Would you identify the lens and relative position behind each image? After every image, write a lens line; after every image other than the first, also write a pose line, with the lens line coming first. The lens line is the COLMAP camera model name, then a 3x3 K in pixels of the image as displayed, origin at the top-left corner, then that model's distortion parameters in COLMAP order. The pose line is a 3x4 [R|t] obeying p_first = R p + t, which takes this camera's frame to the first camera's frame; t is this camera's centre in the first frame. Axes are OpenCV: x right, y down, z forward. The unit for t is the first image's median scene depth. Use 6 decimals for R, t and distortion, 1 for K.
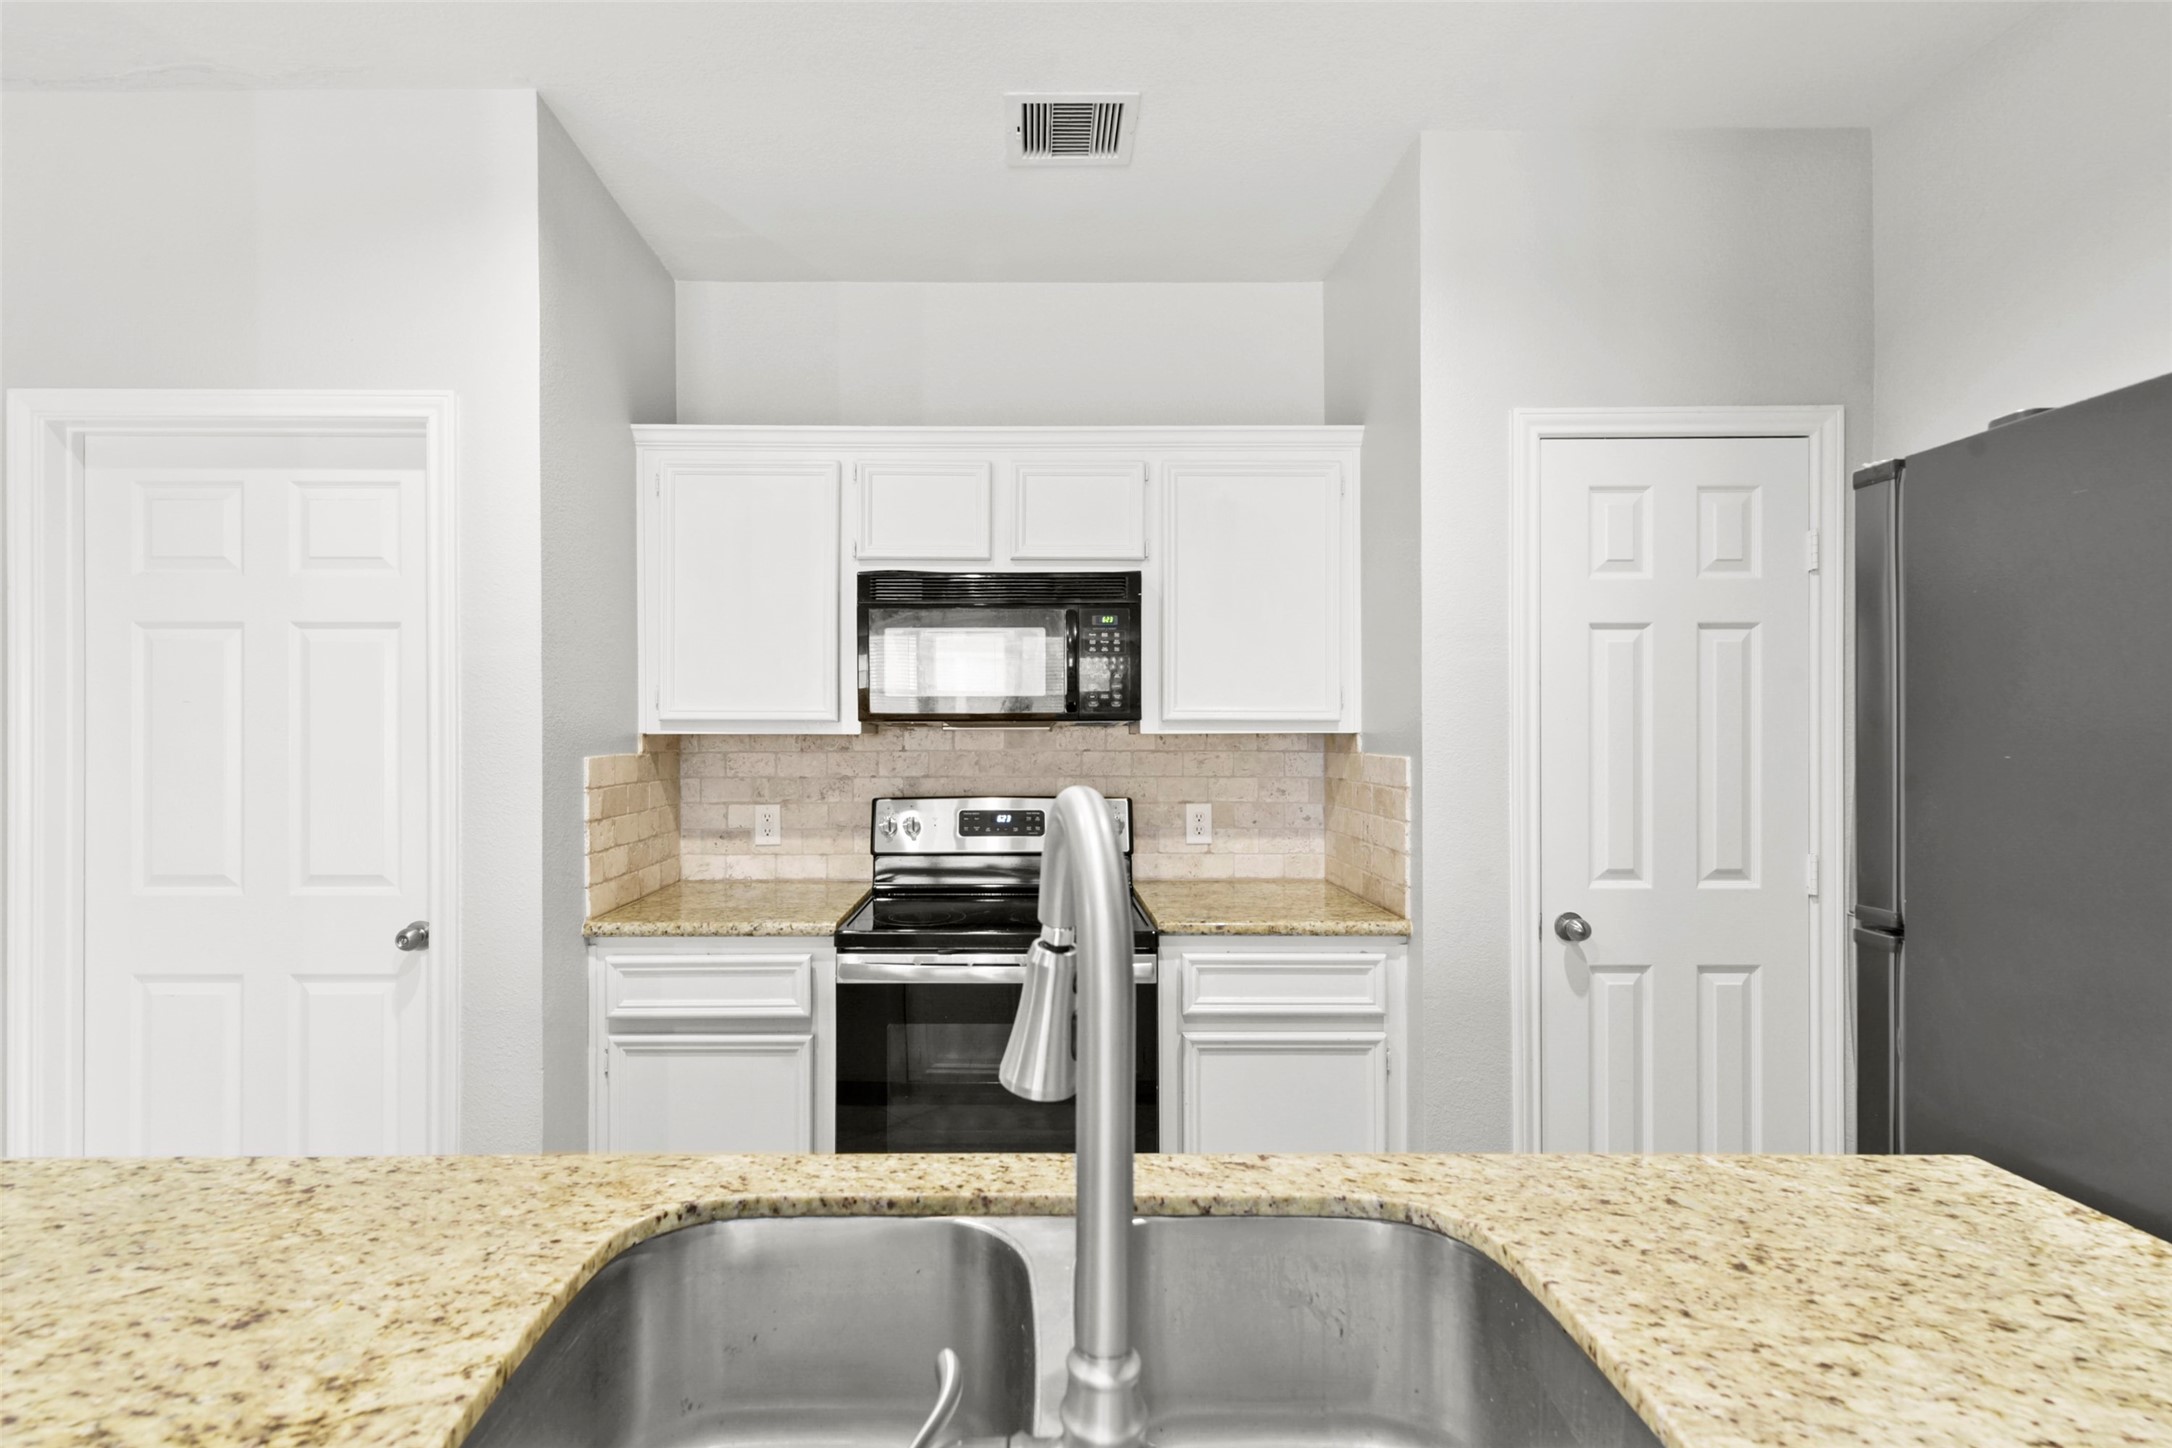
lens RADIAL K [[988.3, 0, 1028.6], [0, 988.3, 733.2], [0, 0, 1]] dist [0.005076, 0.000888]
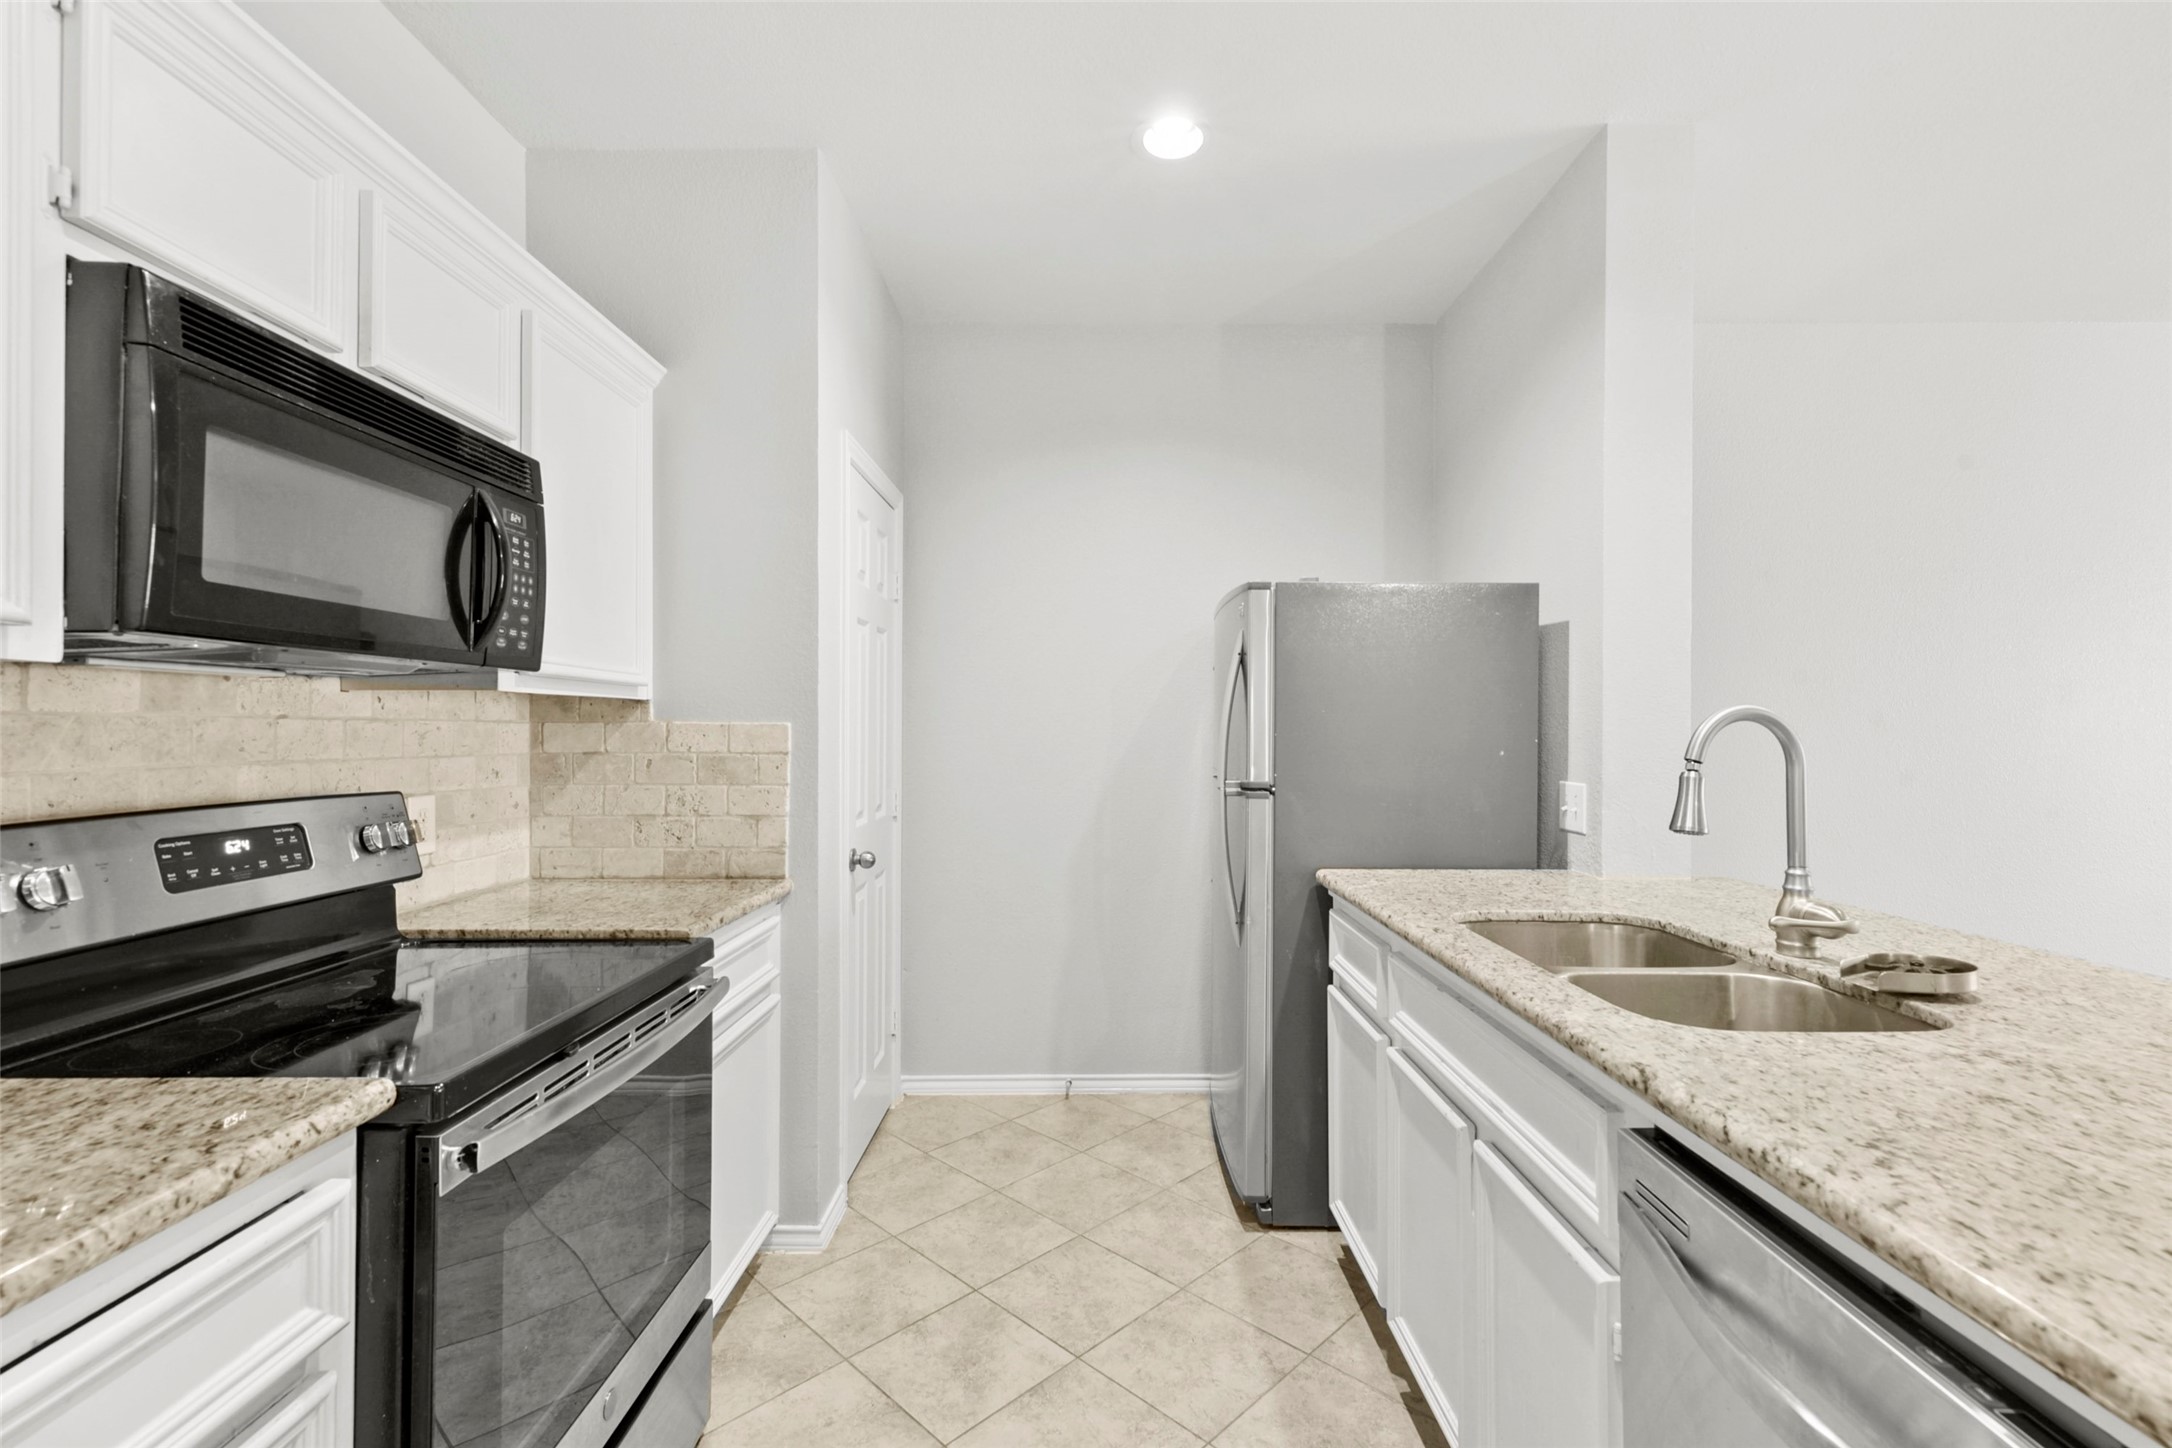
lens RADIAL K [[957.6, 0, 1097.8], [0, 957.6, 723.2], [0, 0, 1]] dist [0.009437, -0.000313]
pose [[-0.001926, 0.007045, 0.999973, -0.572494], [-0.001430, 0.999974, -0.007048, 0.027969], [-0.999997, -0.001443, -0.001915, 0.607719]]
